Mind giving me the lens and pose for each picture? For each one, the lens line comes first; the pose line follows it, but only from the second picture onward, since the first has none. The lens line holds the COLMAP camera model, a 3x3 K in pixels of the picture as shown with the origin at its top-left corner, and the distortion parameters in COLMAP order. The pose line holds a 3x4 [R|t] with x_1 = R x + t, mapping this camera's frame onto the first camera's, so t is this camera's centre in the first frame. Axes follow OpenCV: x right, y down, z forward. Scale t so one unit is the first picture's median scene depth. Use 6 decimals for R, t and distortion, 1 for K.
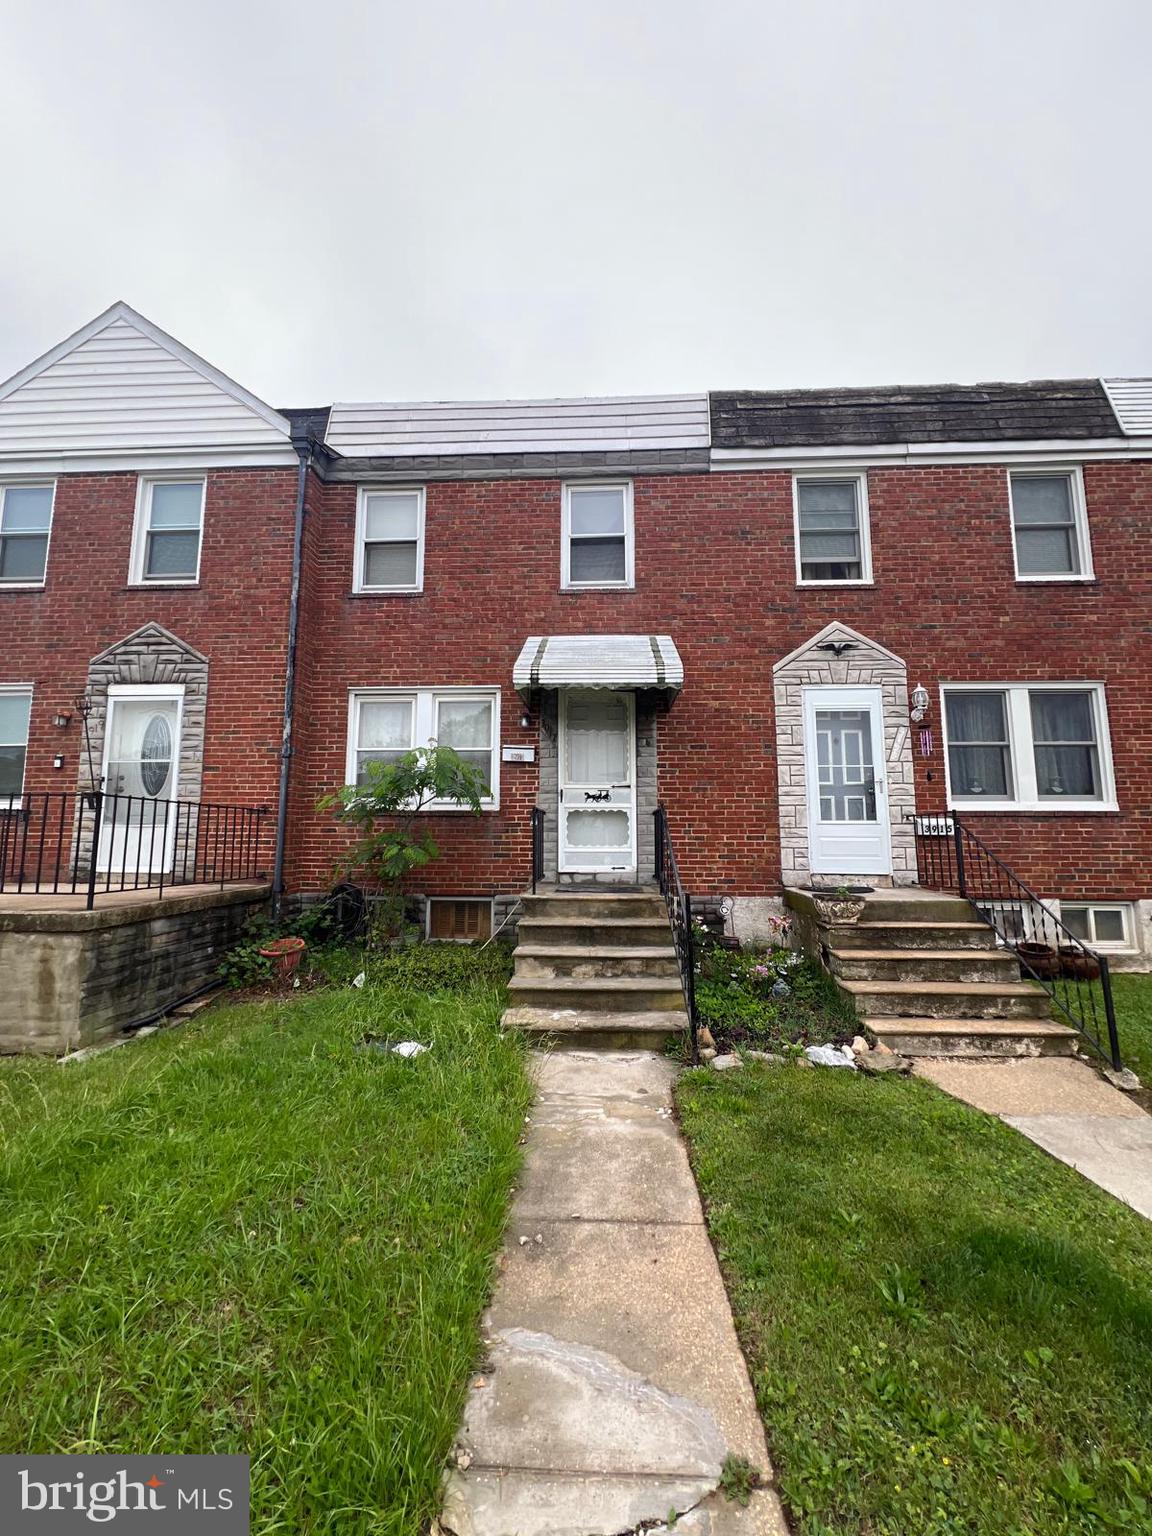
lens RADIAL K [[607.6, 0, 576.1], [0, 607.6, 764.5], [0, 0, 1]] dist [-0.000215, 0.000108]
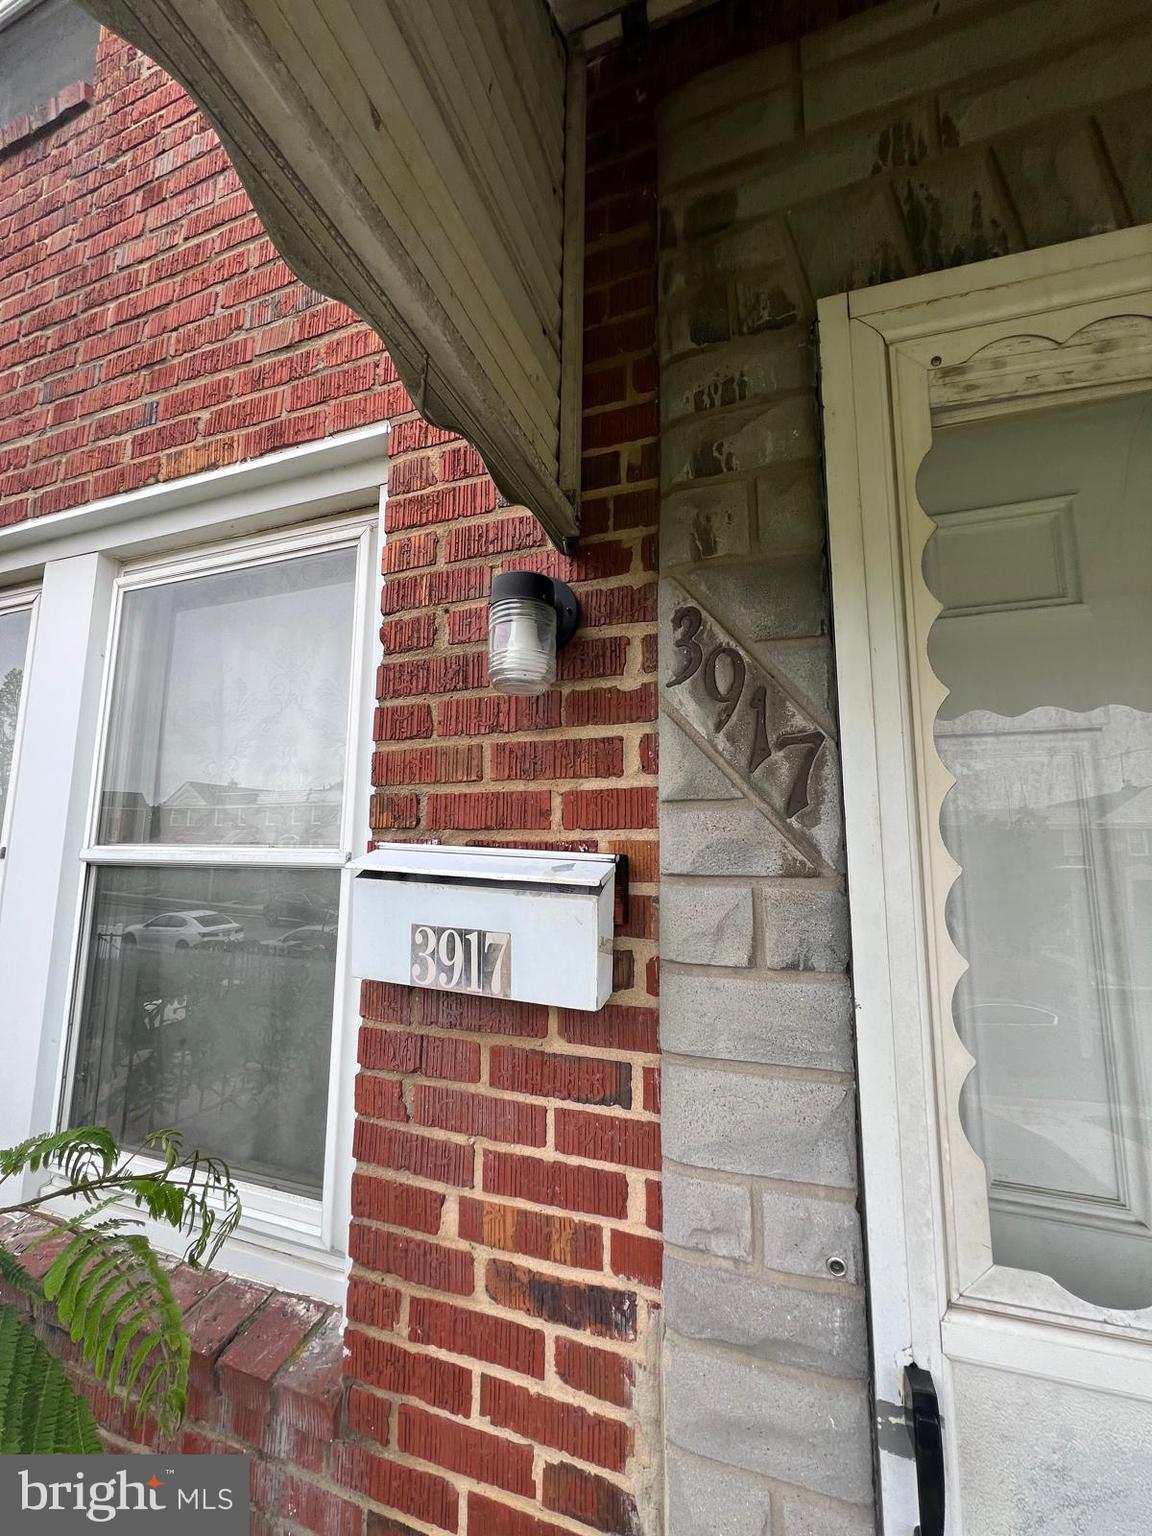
lens RADIAL K [[607.6, 0, 573.9], [0, 607.6, 770.9], [0, 0, 1]] dist [-0.000215, 0.000108]
pose [[0.956077, -0.029516, -0.291626, -0.042335], [0.025199, 0.999510, -0.018548, -0.043419], [0.292031, 0.010385, 0.956353, 0.891598]]
